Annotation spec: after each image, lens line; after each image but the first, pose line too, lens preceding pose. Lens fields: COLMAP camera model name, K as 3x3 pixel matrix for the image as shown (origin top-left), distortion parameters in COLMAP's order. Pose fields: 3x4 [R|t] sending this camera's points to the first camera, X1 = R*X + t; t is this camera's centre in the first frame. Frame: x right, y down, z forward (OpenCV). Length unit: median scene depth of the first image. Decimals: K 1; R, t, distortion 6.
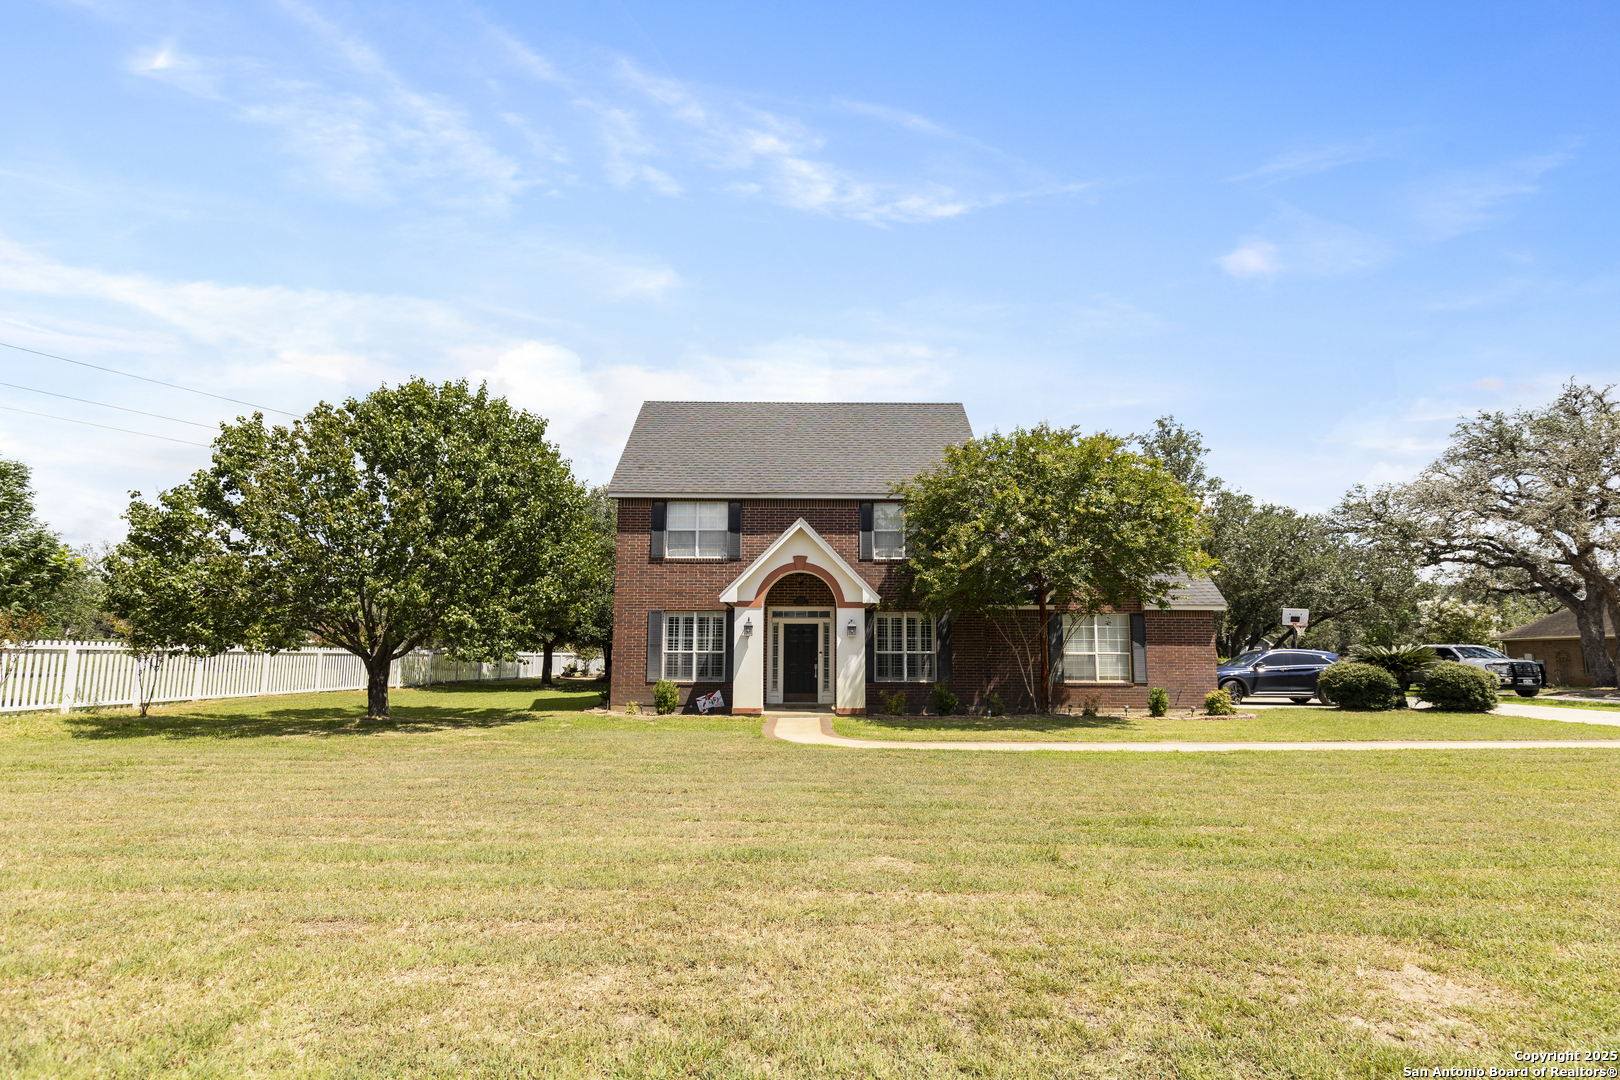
lens RADIAL K [[782.5, 0, 810.0], [0, 782.5, 540.0], [0, 0, 1]] dist [0.005863, 0.000242]
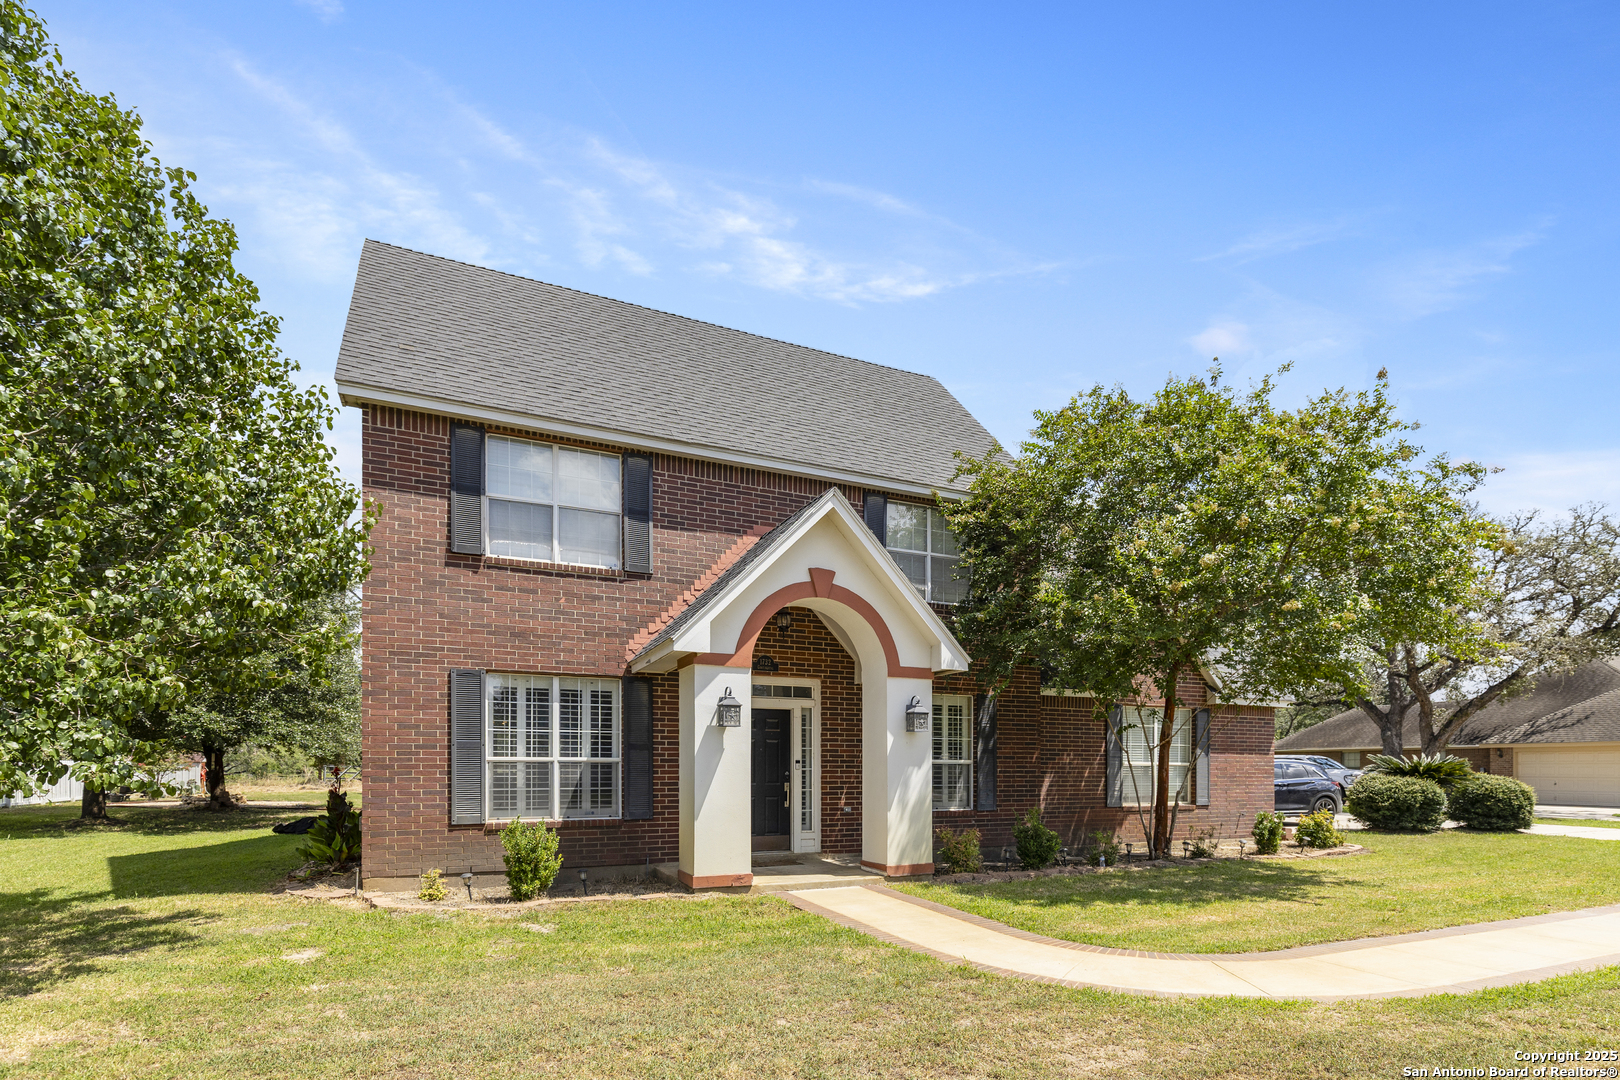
lens RADIAL K [[810.7, 0, 809.9], [0, 810.7, 762.4], [0, 0, 1]] dist [0.007150, 0.000114]
pose [[0.901164, 0.002899, 0.433469, -0.224704], [-0.065380, 0.989447, 0.129305, 0.070029], [-0.428520, -0.144865, 0.891844, 0.488288]]
